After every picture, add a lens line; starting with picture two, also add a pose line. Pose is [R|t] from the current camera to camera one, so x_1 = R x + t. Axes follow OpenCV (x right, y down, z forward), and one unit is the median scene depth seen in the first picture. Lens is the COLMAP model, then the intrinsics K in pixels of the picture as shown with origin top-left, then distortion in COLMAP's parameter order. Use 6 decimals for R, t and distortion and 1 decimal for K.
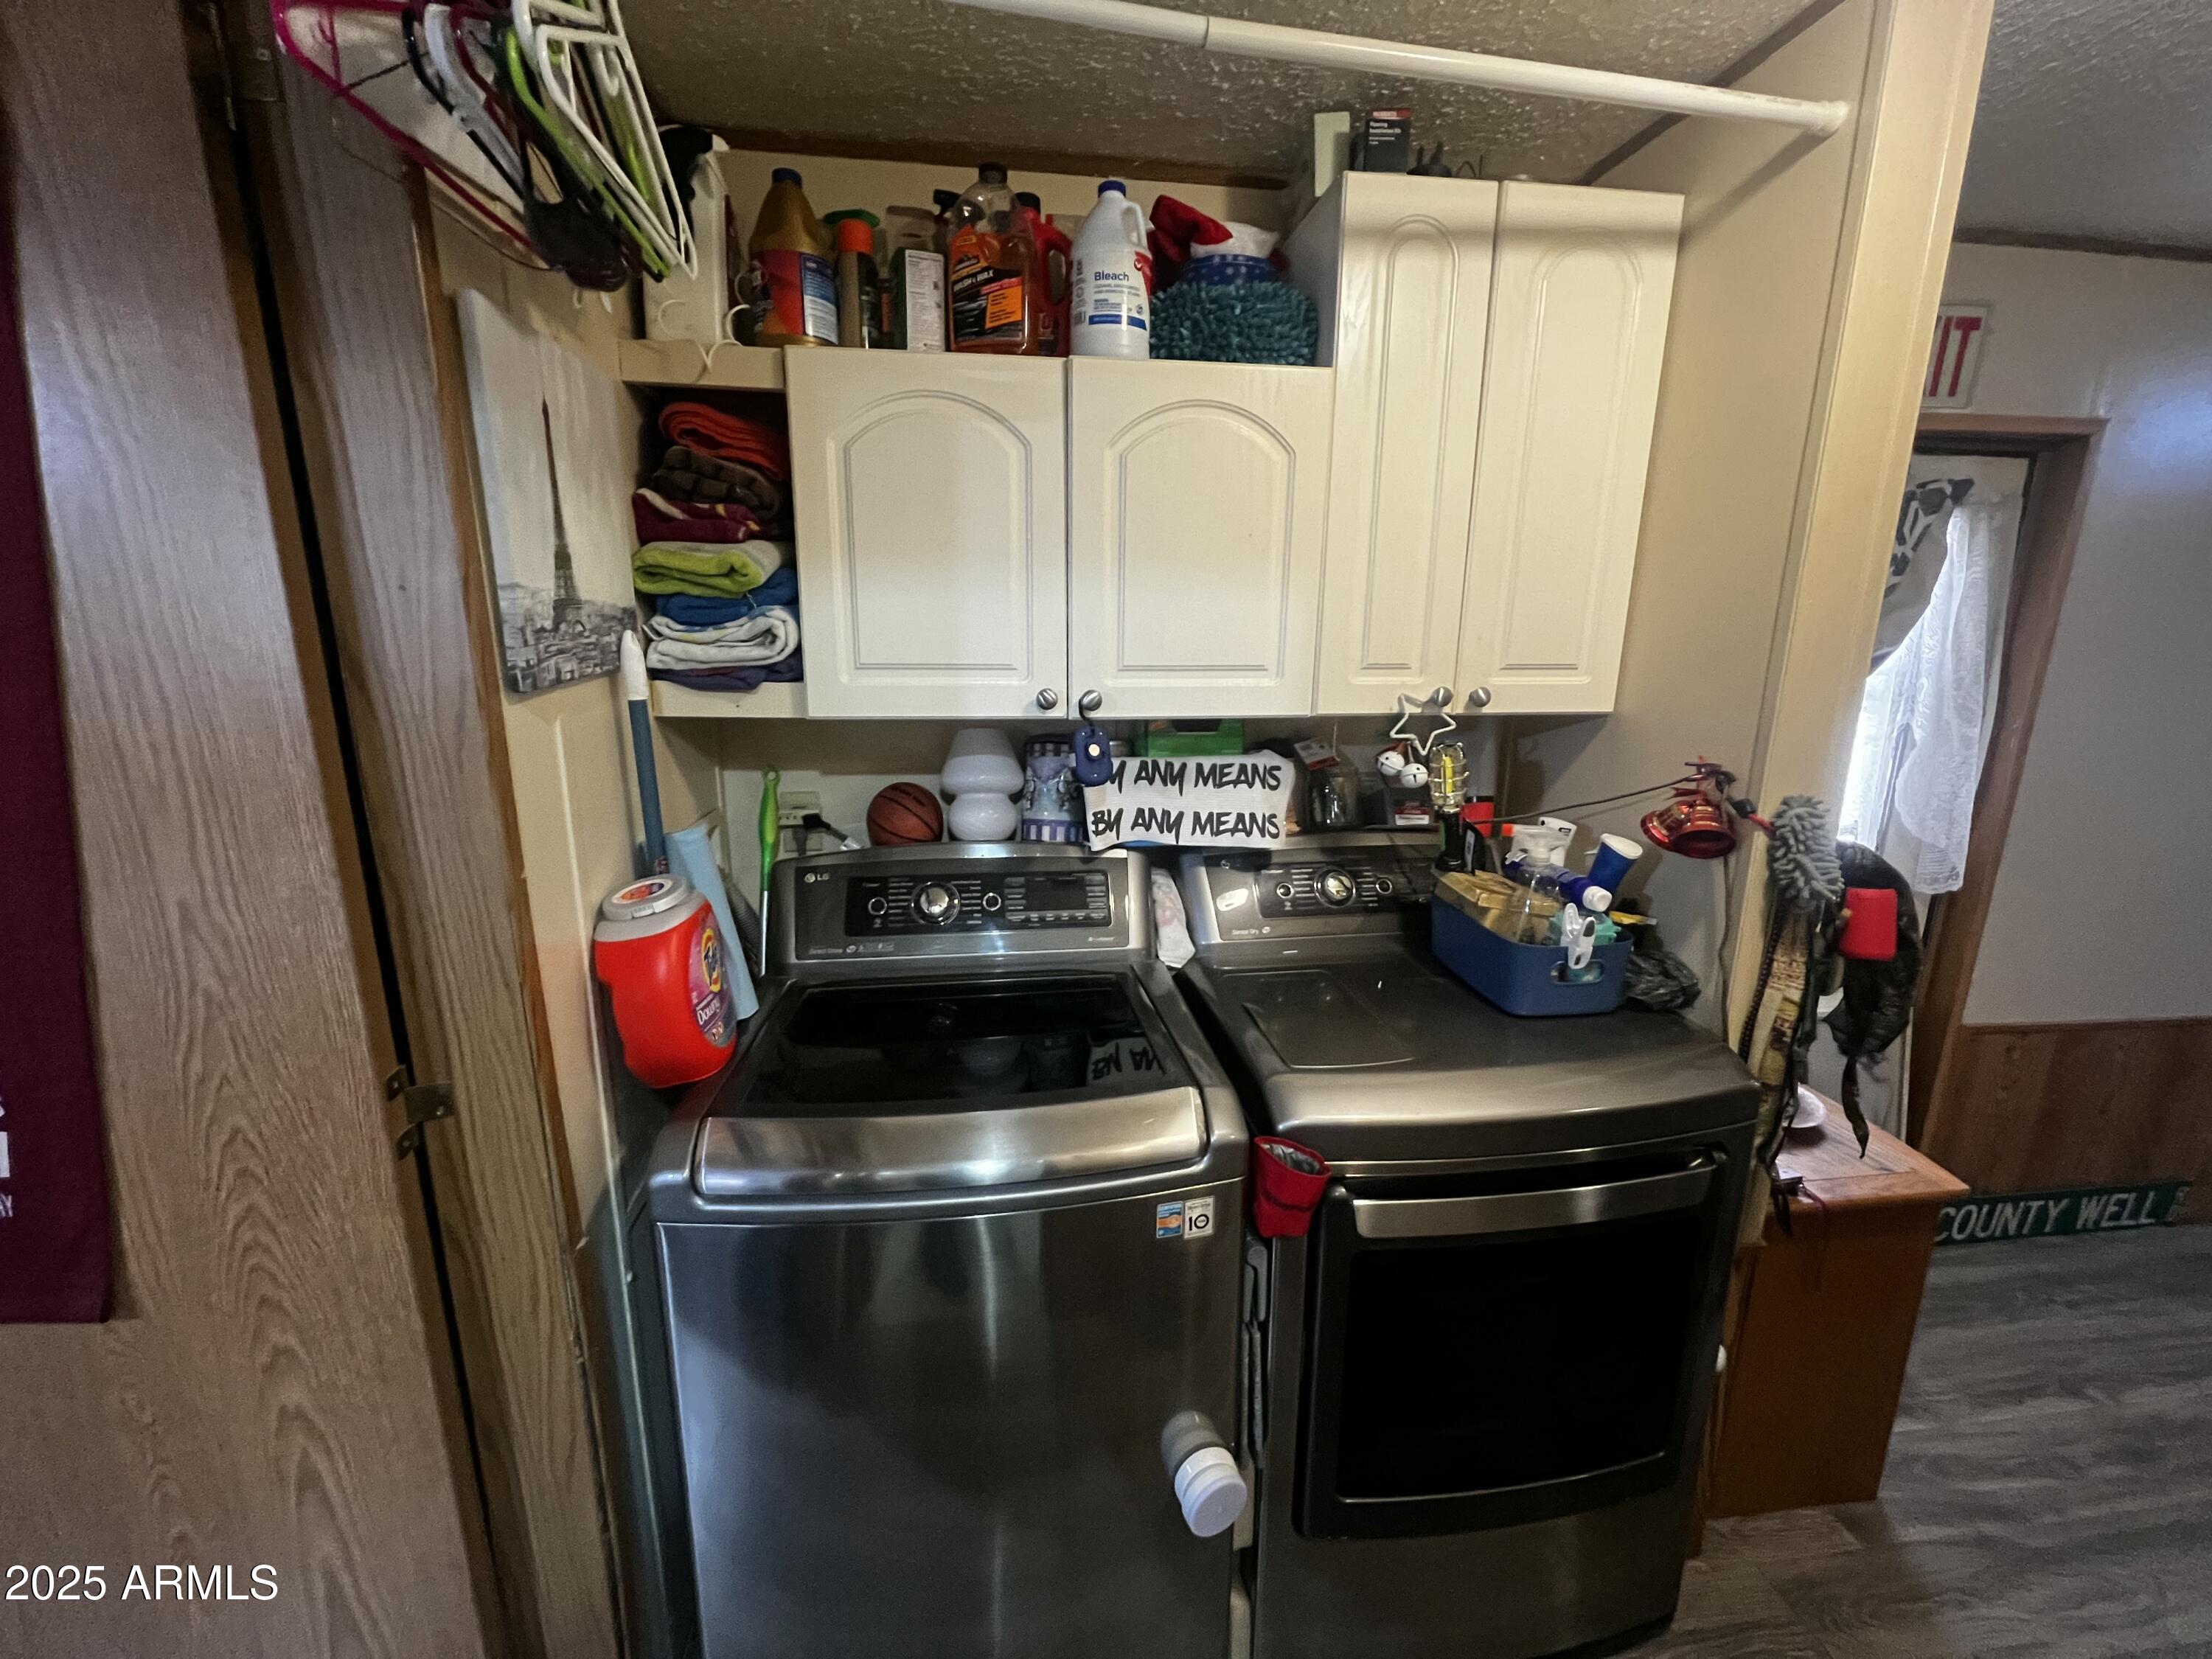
lens RADIAL K [[886.0, 0, 1105.7], [0, 886.0, 827.9], [0, 0, 1]] dist [-0.004949, 0.001314]
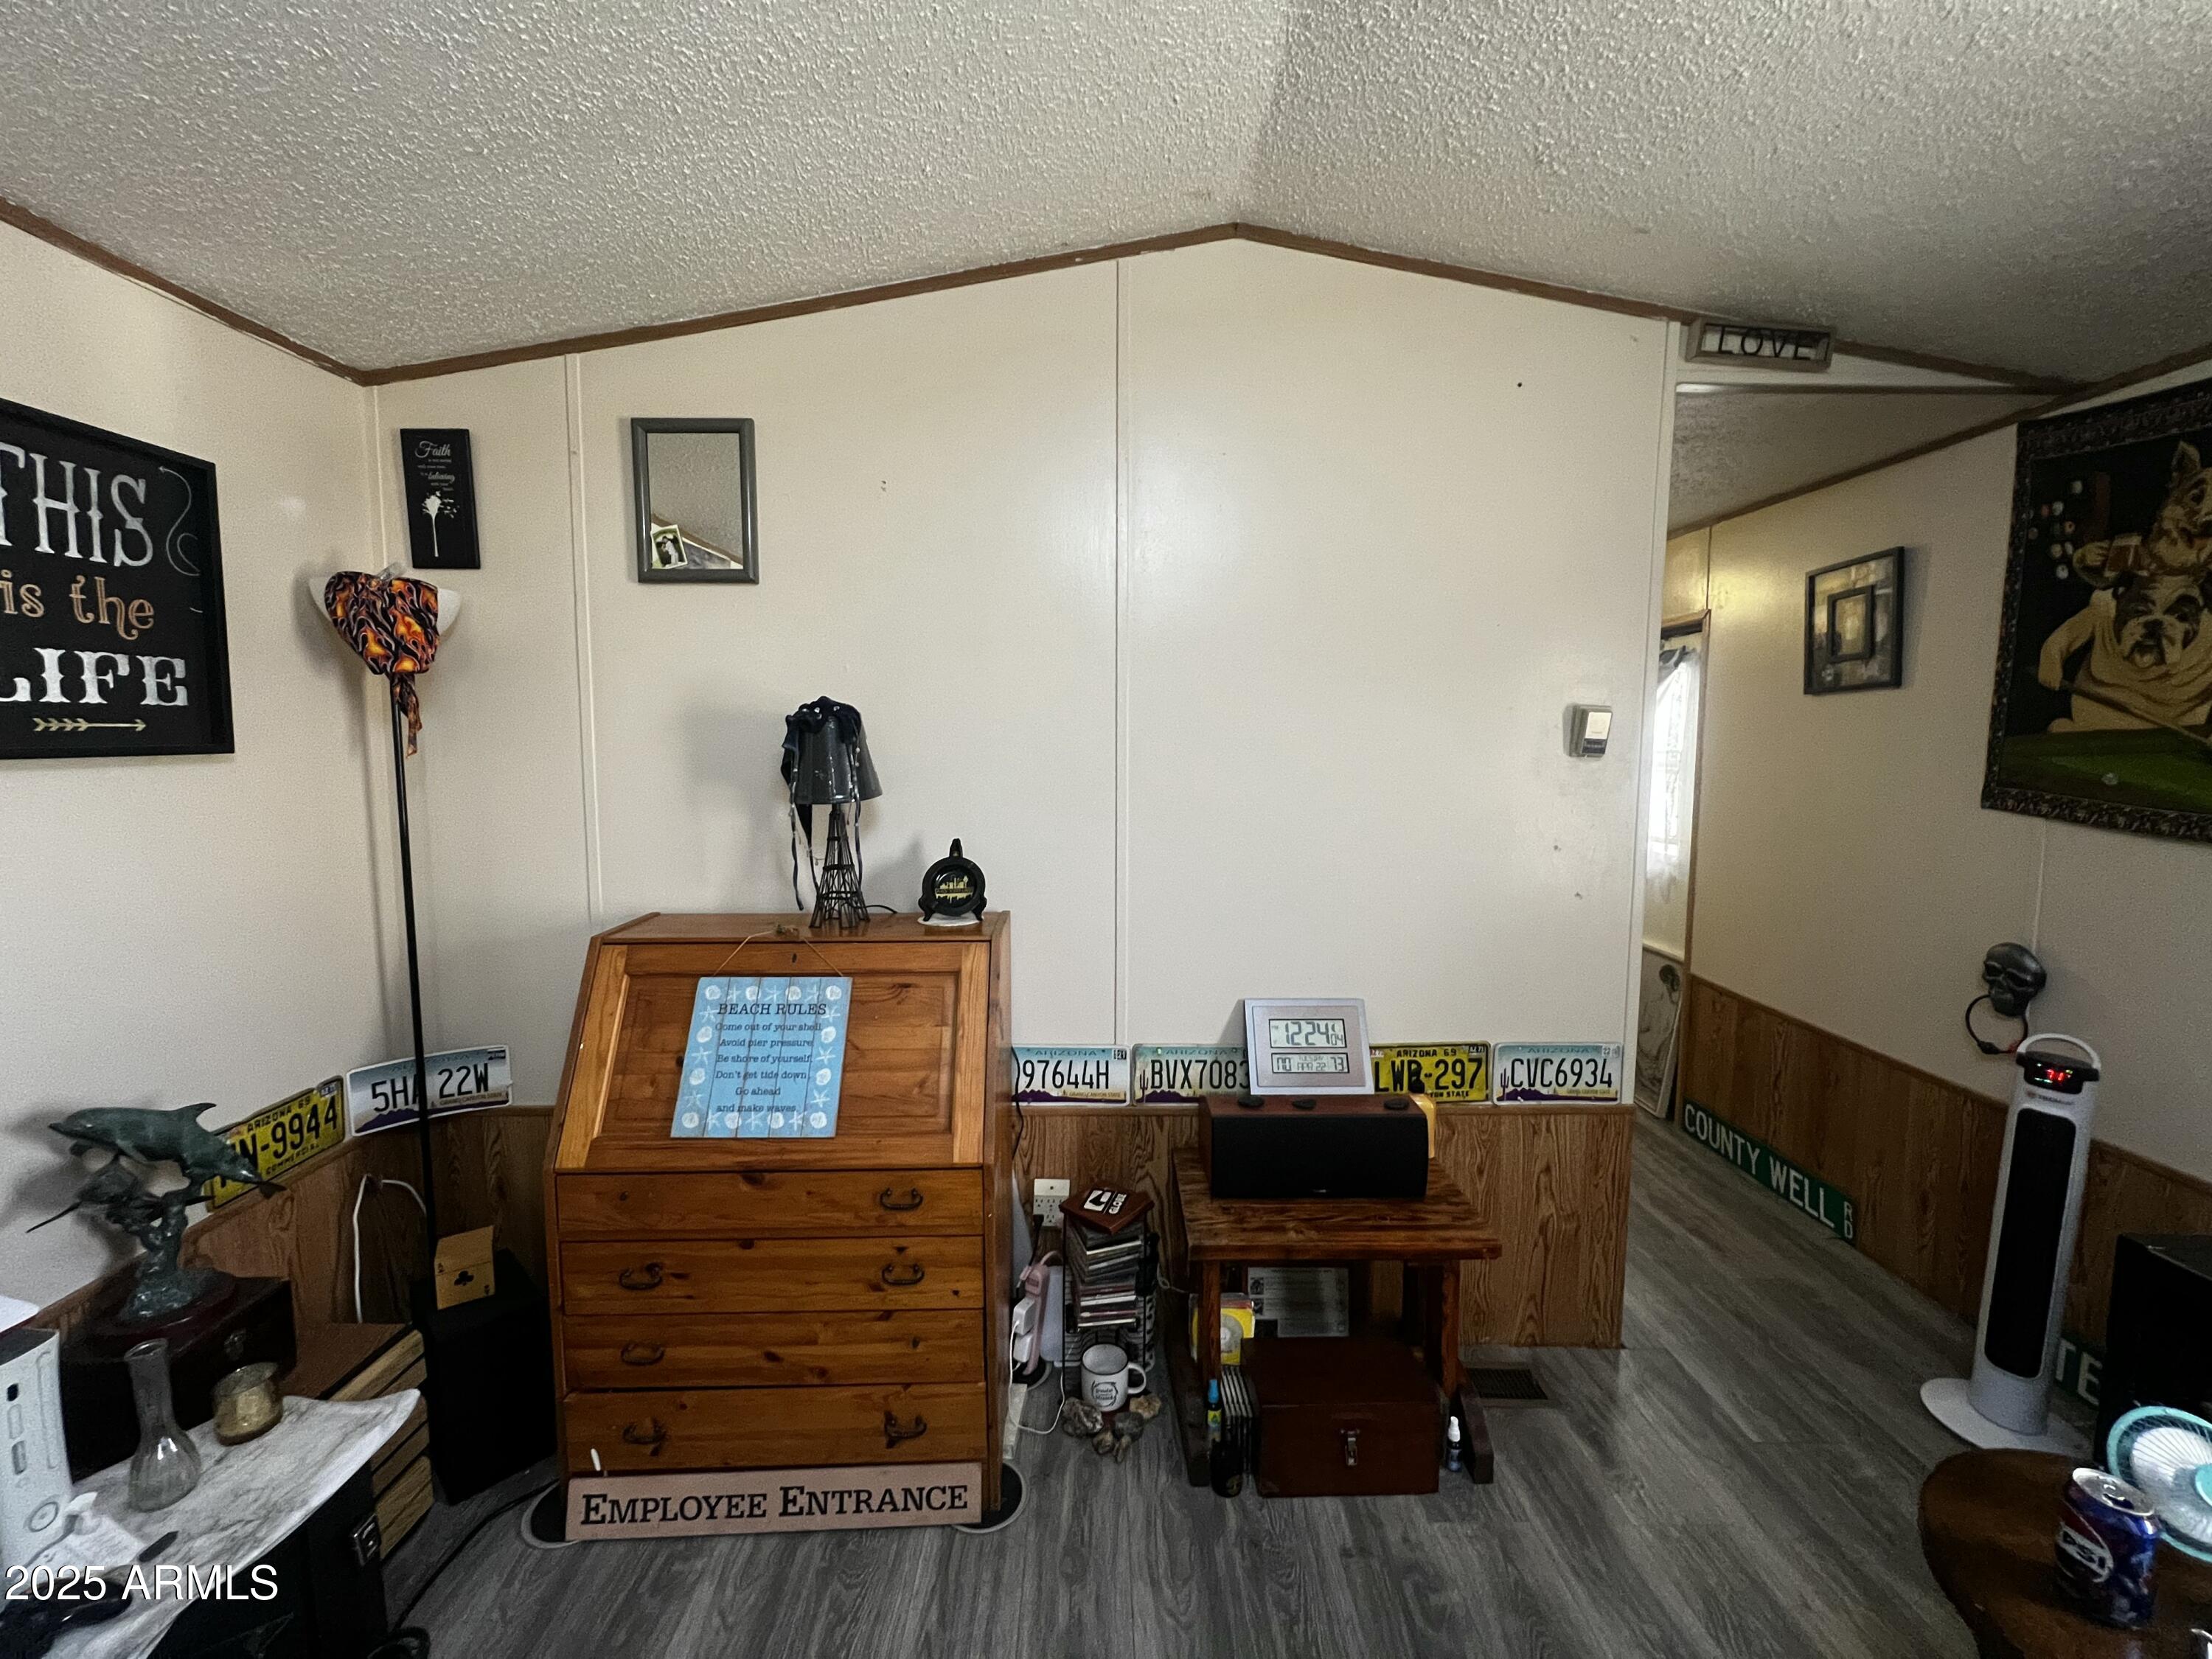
lens RADIAL K [[886.0, 0, 1101.1], [0, 886.0, 821.0], [0, 0, 1]] dist [-0.004949, 0.001314]
pose [[-0.118896, 0.091155, -0.988714, 2.459231], [-0.213958, 0.970031, 0.115161, 0.004711], [0.969580, 0.225236, -0.095829, 0.067789]]
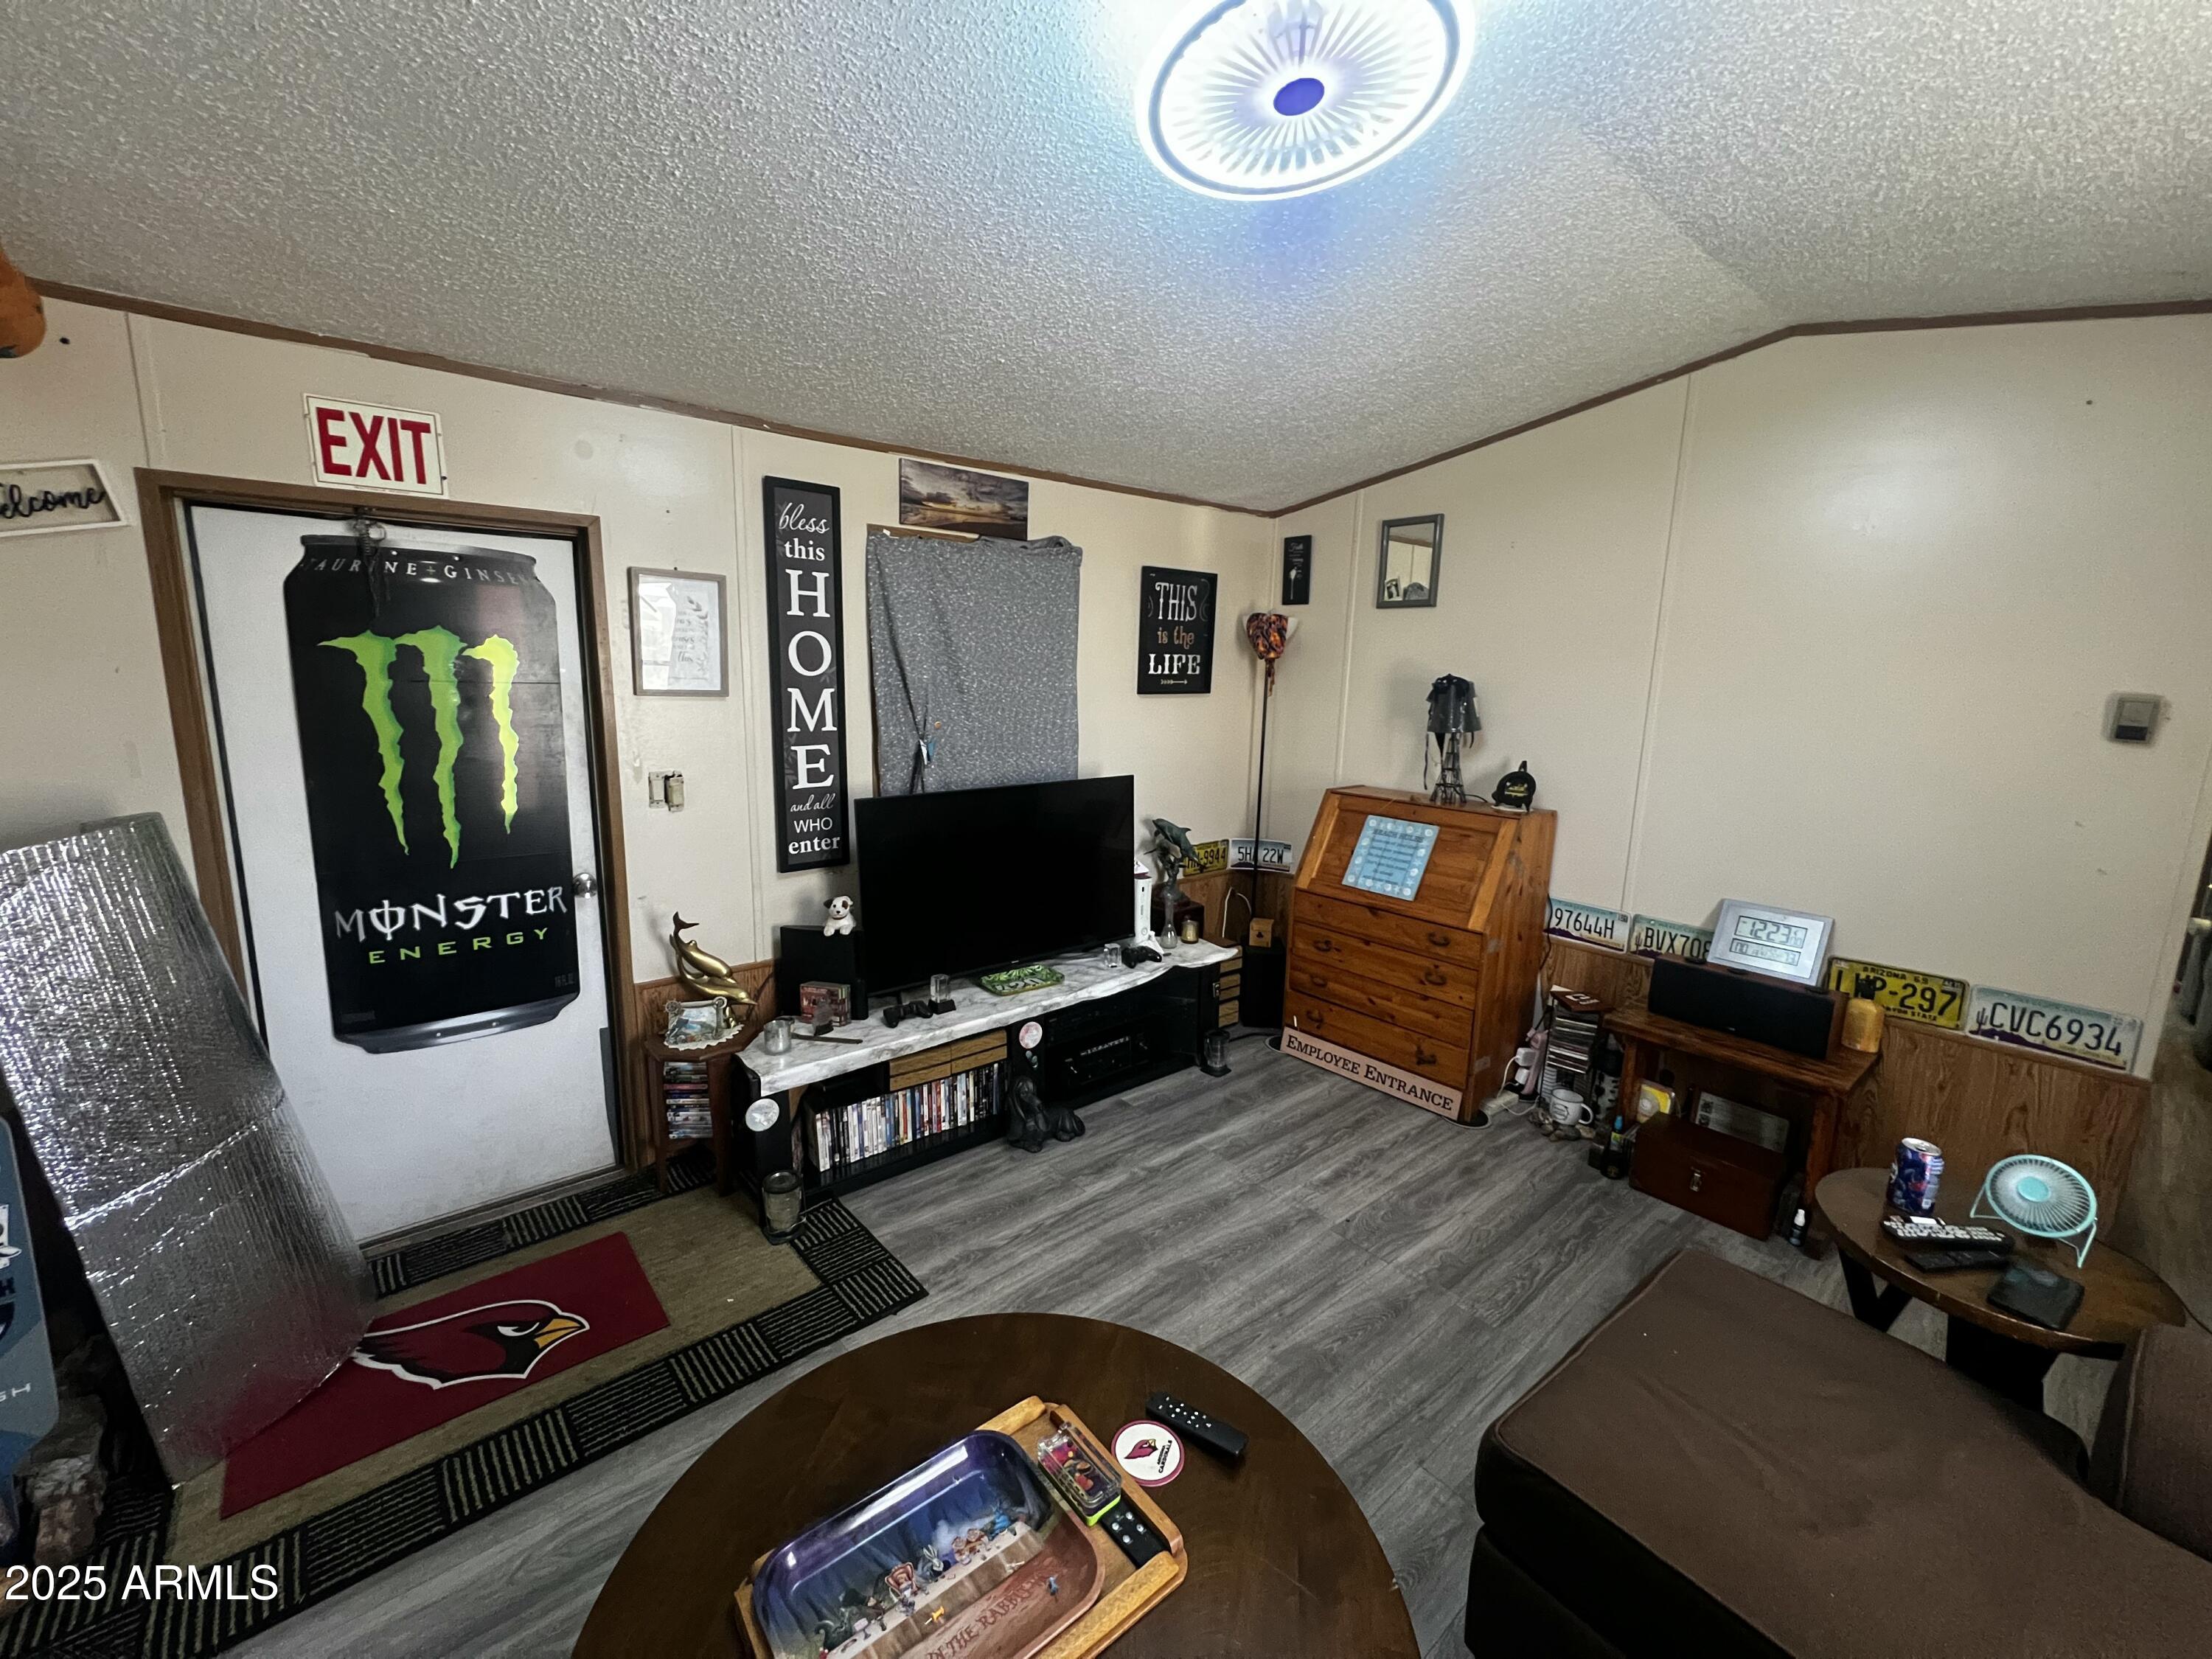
lens RADIAL K [[886.0, 0, 1104.5], [0, 886.0, 821.3], [0, 0, 1]] dist [-0.000537, 0.000280]
pose [[-0.839409, 0.073148, -0.538556, 2.971526], [-0.140968, 0.927690, 0.345717, -0.158439], [0.524901, 0.366116, -0.768399, 0.637169]]
